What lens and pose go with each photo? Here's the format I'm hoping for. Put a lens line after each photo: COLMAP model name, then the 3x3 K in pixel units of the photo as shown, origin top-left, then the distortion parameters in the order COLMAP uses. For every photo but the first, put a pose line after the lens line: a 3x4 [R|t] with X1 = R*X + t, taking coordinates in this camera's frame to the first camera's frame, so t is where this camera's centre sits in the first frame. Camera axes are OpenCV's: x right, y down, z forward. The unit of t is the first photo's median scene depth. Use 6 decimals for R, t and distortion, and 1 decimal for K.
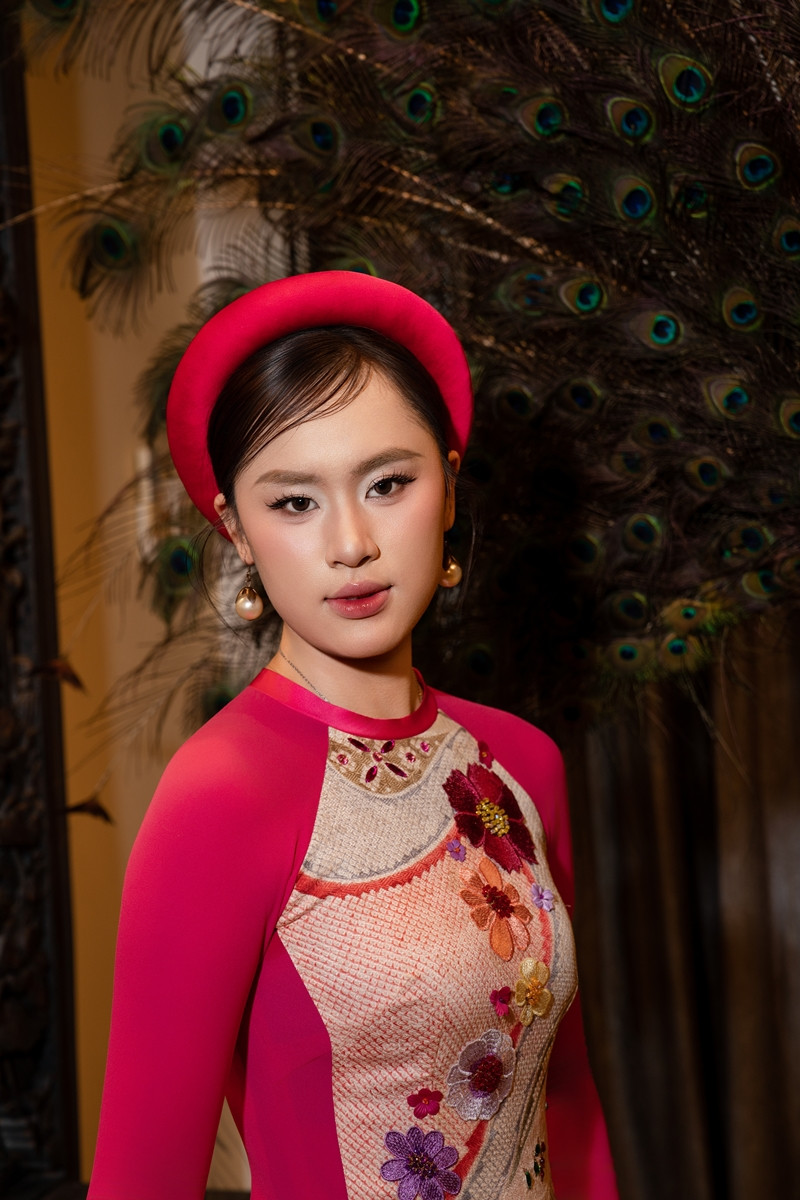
lens RADIAL K [[2325.0, 0, 400.0], [0, 2325.0, 600.0], [0, 0, 1]] dist [0.340103, 0.129739]
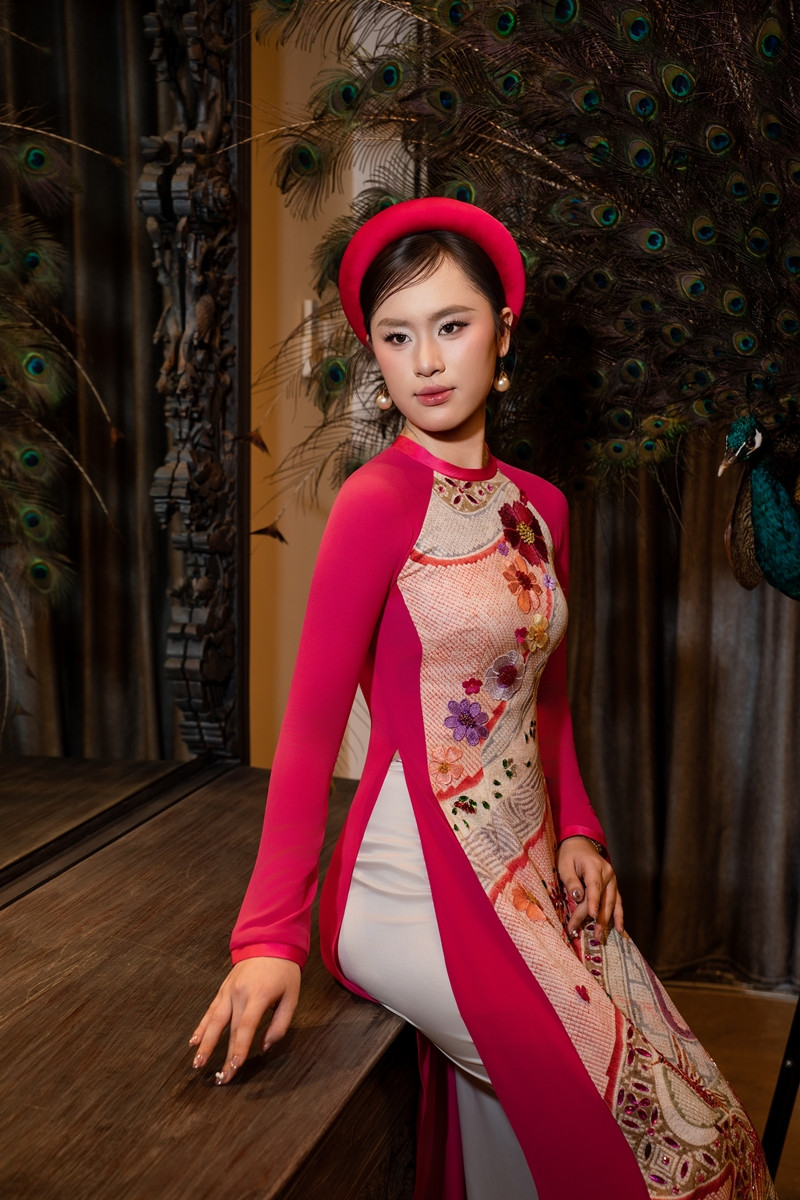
lens RADIAL K [[1706.7, 0, 400.0], [0, 1706.7, 600.0], [0, 0, 1]] dist [0.204092, -0.058278]
pose [[0.997184, 0.066108, -0.035402, -0.001325], [-0.062060, 0.992505, 0.105276, 0.012388], [0.042097, -0.102782, 0.993813, -0.177235]]
